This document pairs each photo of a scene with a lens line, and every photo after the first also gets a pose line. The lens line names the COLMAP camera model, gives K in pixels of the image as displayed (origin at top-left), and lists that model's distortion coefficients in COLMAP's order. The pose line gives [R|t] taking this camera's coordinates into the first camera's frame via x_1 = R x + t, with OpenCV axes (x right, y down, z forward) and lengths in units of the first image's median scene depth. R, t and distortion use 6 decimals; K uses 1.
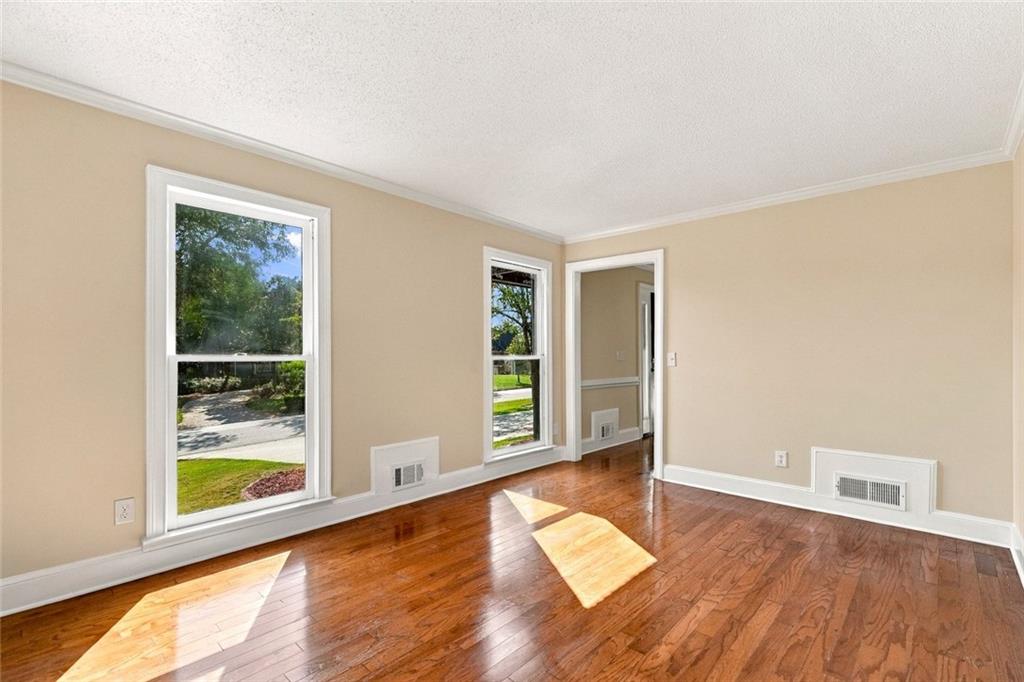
lens RADIAL K [[450.9, 0, 509.5], [0, 450.9, 358.5], [0, 0, 1]] dist [-0.001874, -0.000182]
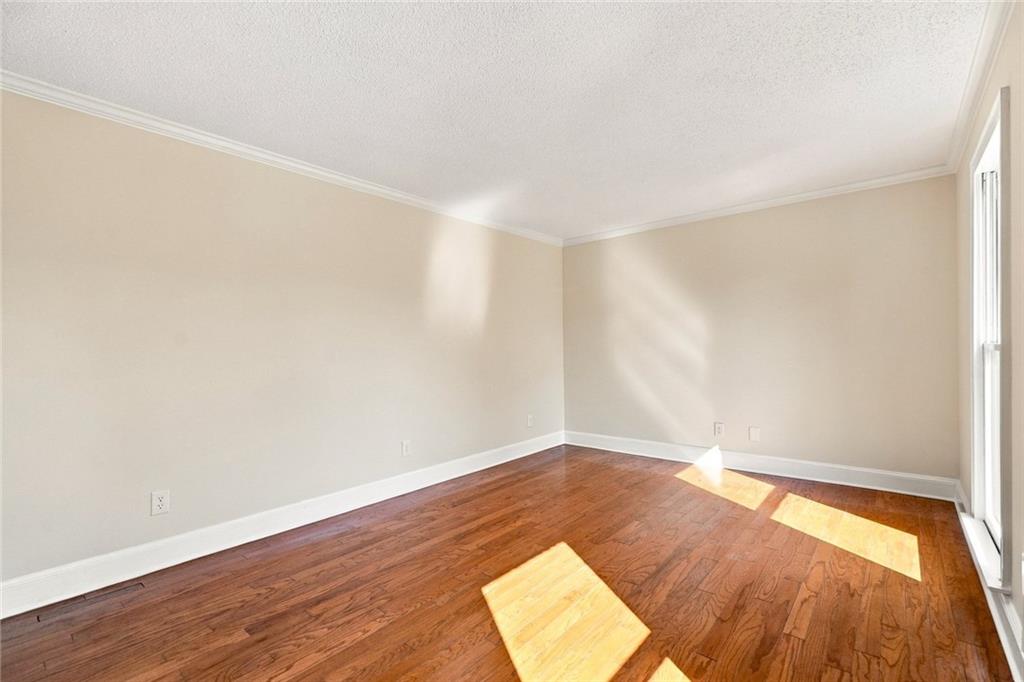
lens RADIAL K [[465.0, 0, 506.6], [0, 465.0, 341.4], [0, 0, 1]] dist [-0.003306, -0.000731]
pose [[-0.998958, 0.012327, -0.043932, 0.337235], [0.012263, 0.999923, 0.001739, -0.025437], [0.043950, 0.001199, -0.999033, 2.030309]]
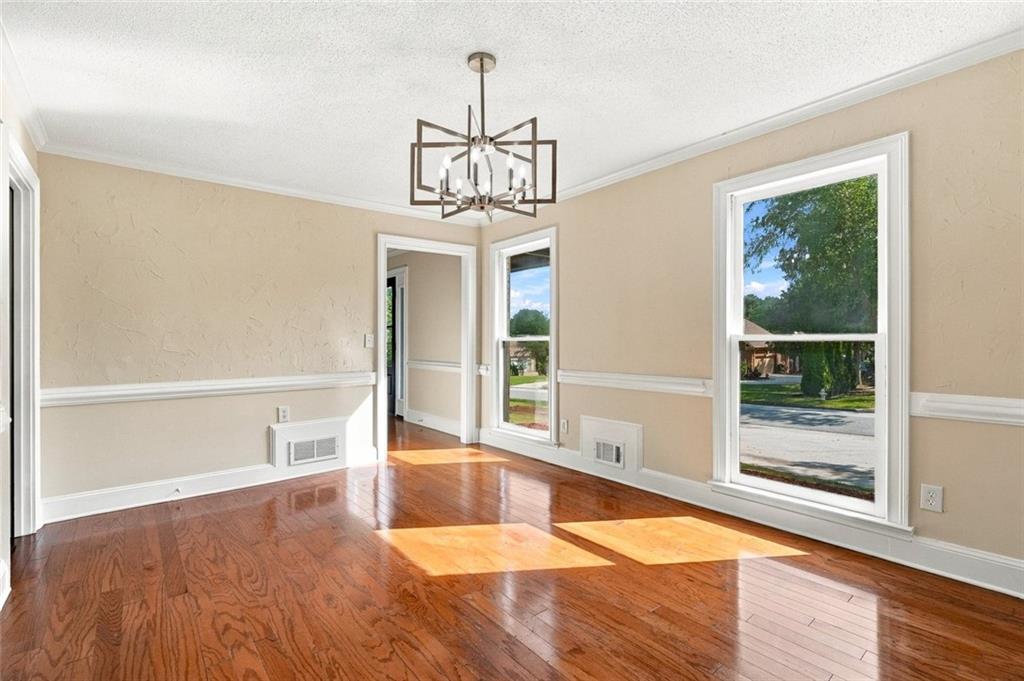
lens RADIAL K [[465.0, 0, 506.6], [0, 465.0, 340.9], [0, 0, 1]] dist [-0.003306, -0.000731]
pose [[-0.137897, 0.007658, -0.990417, 0.567709], [0.003037, 0.999969, 0.007309, -0.003580], [0.990442, -0.002000, -0.137915, 0.606640]]
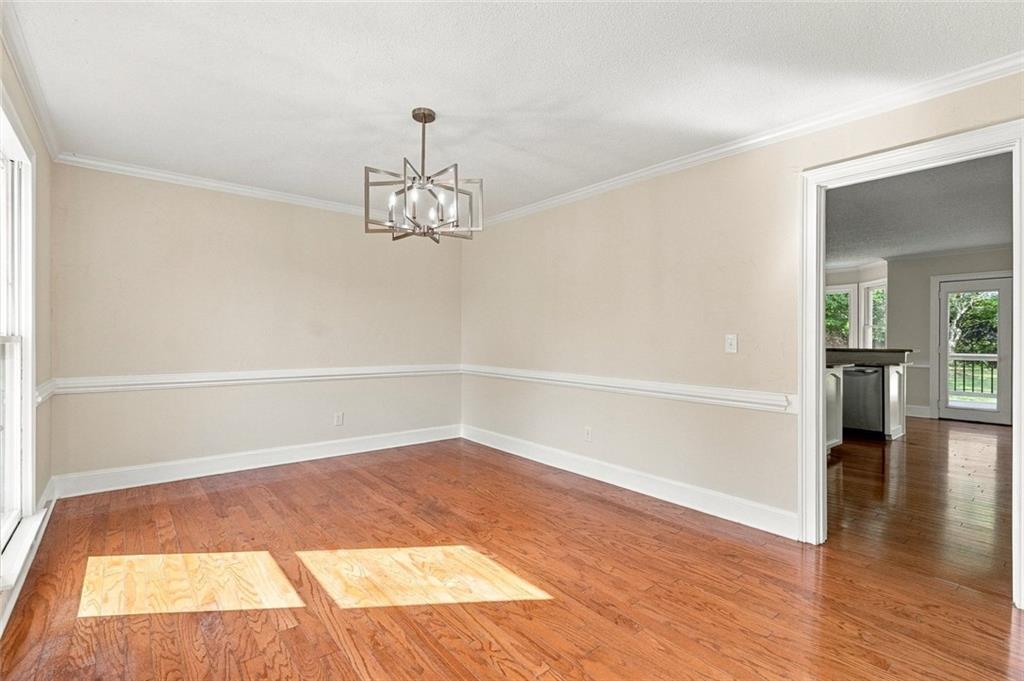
lens RADIAL K [[465.0, 0, 506.6], [0, 465.0, 340.9], [0, 0, 1]] dist [-0.003306, -0.000731]
pose [[0.136957, 0.000257, 0.990577, -1.447885], [-0.003211, 0.999995, 0.000184, -0.003261], [-0.990572, -0.003206, 0.136957, 0.070165]]
